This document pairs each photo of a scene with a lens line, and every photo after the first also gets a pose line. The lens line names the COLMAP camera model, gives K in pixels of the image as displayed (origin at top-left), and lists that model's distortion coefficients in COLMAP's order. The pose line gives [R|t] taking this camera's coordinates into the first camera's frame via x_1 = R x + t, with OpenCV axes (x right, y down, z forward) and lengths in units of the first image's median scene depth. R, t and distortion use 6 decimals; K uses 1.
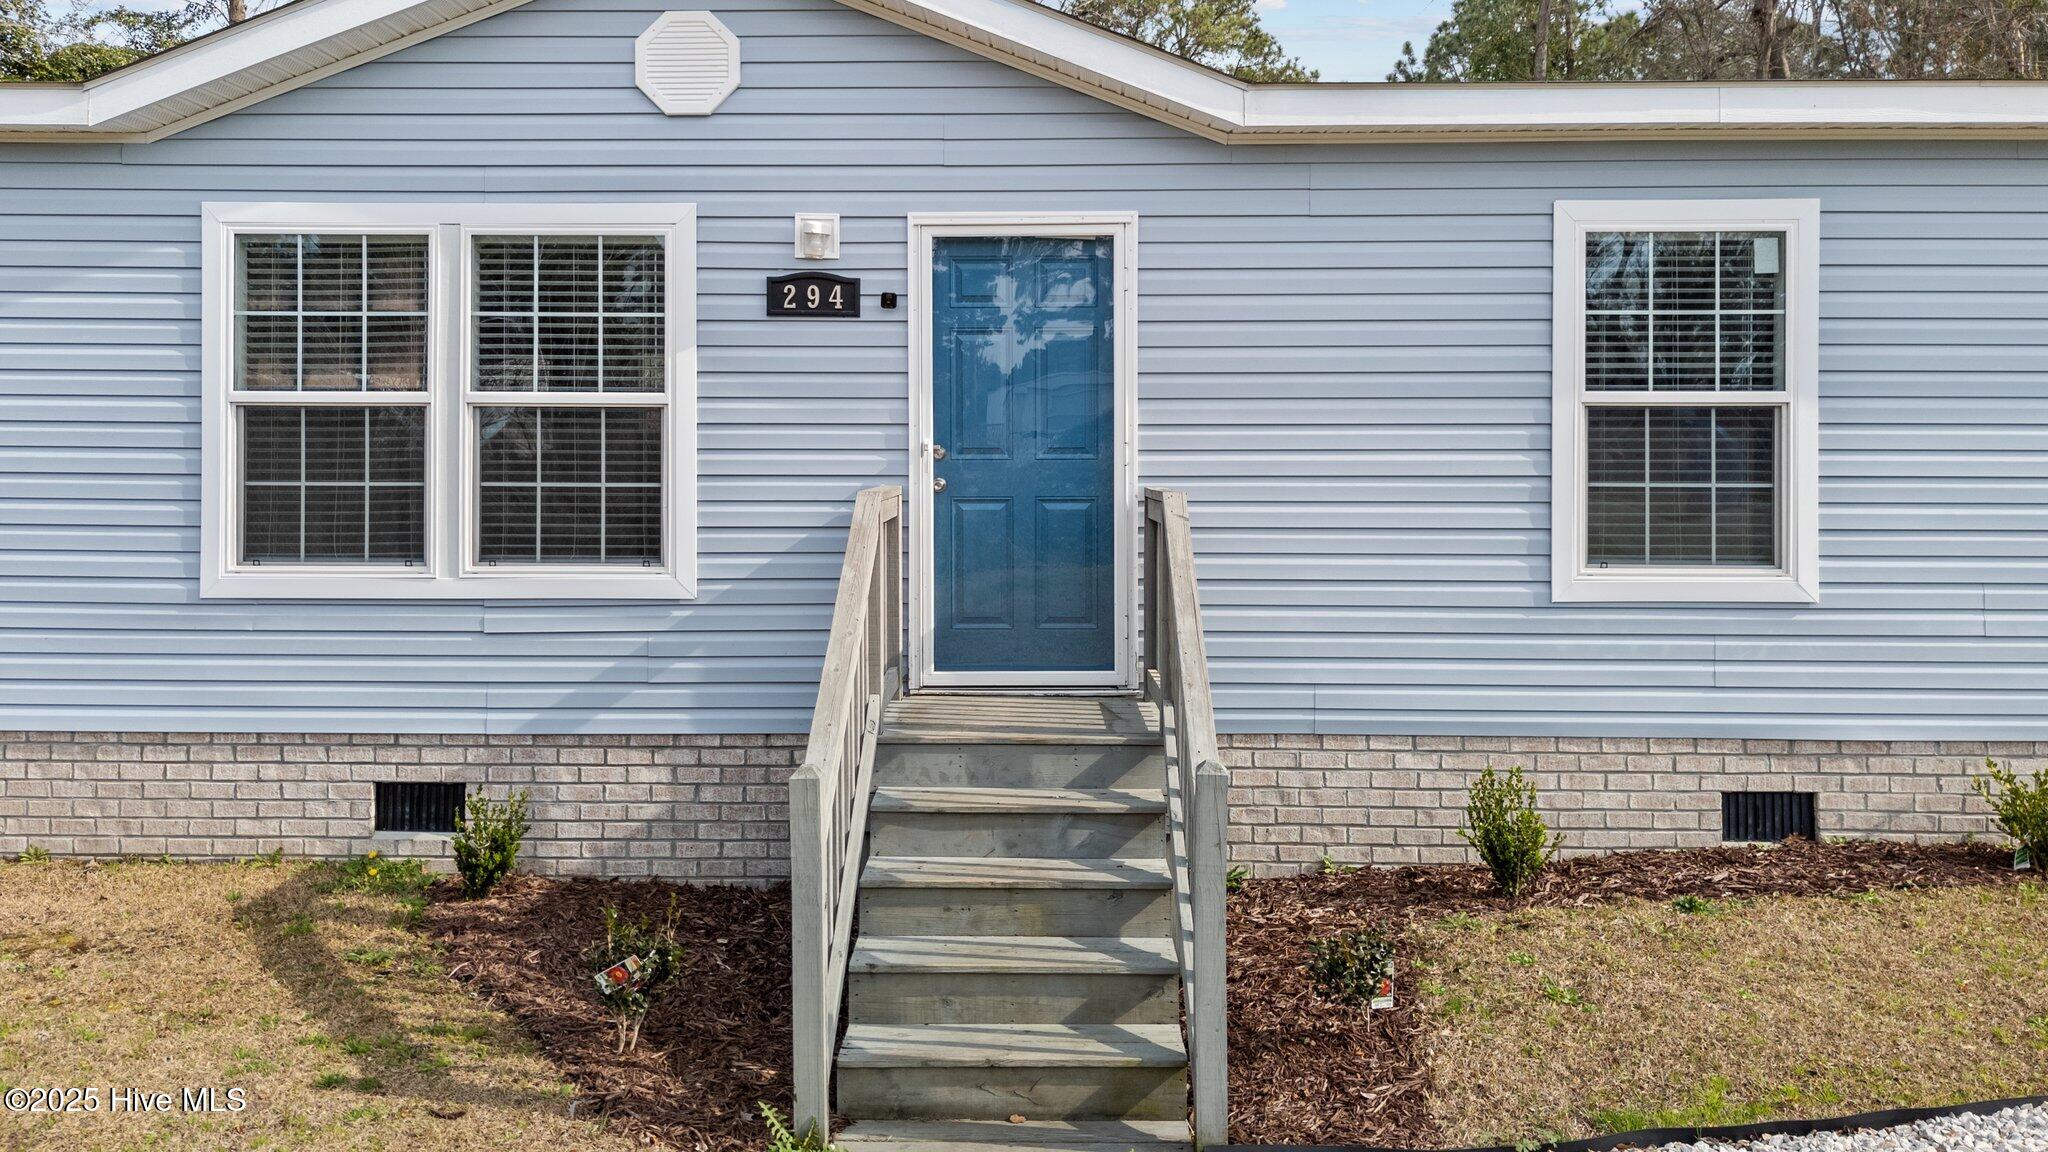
lens RADIAL K [[1466.1, 0, 1053.2], [0, 1466.1, 517.4], [0, 0, 1]] dist [0.044015, -0.038602]
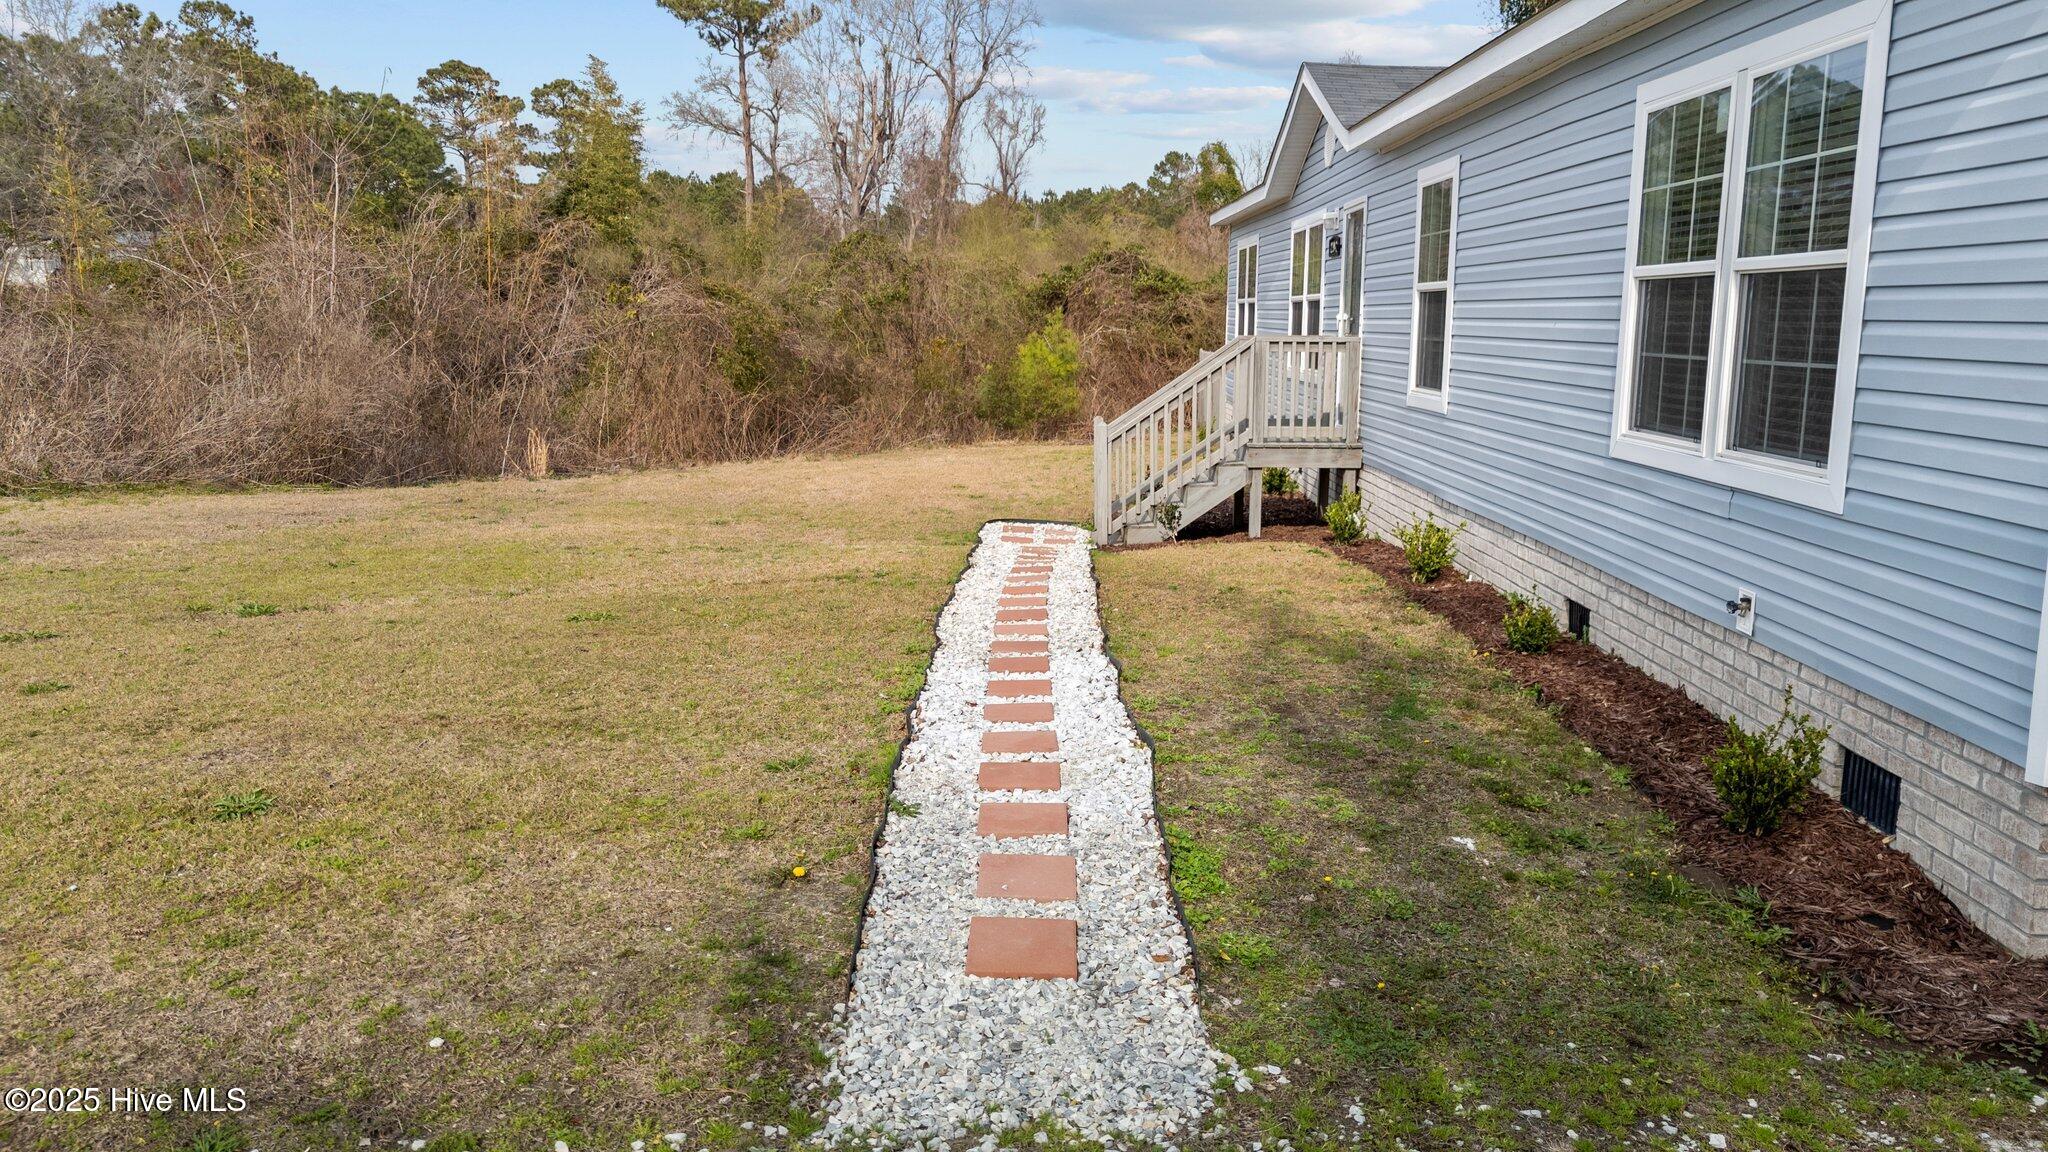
lens RADIAL K [[1466.1, 0, 1023.6], [0, 1466.1, 593.8], [0, 0, 1]] dist [0.044015, -0.038602]
pose [[0.036456, 0.183789, -0.982289, 2.088027], [-0.018907, 0.982894, 0.183201, -0.035000], [0.999156, 0.011894, 0.039307, 0.464014]]
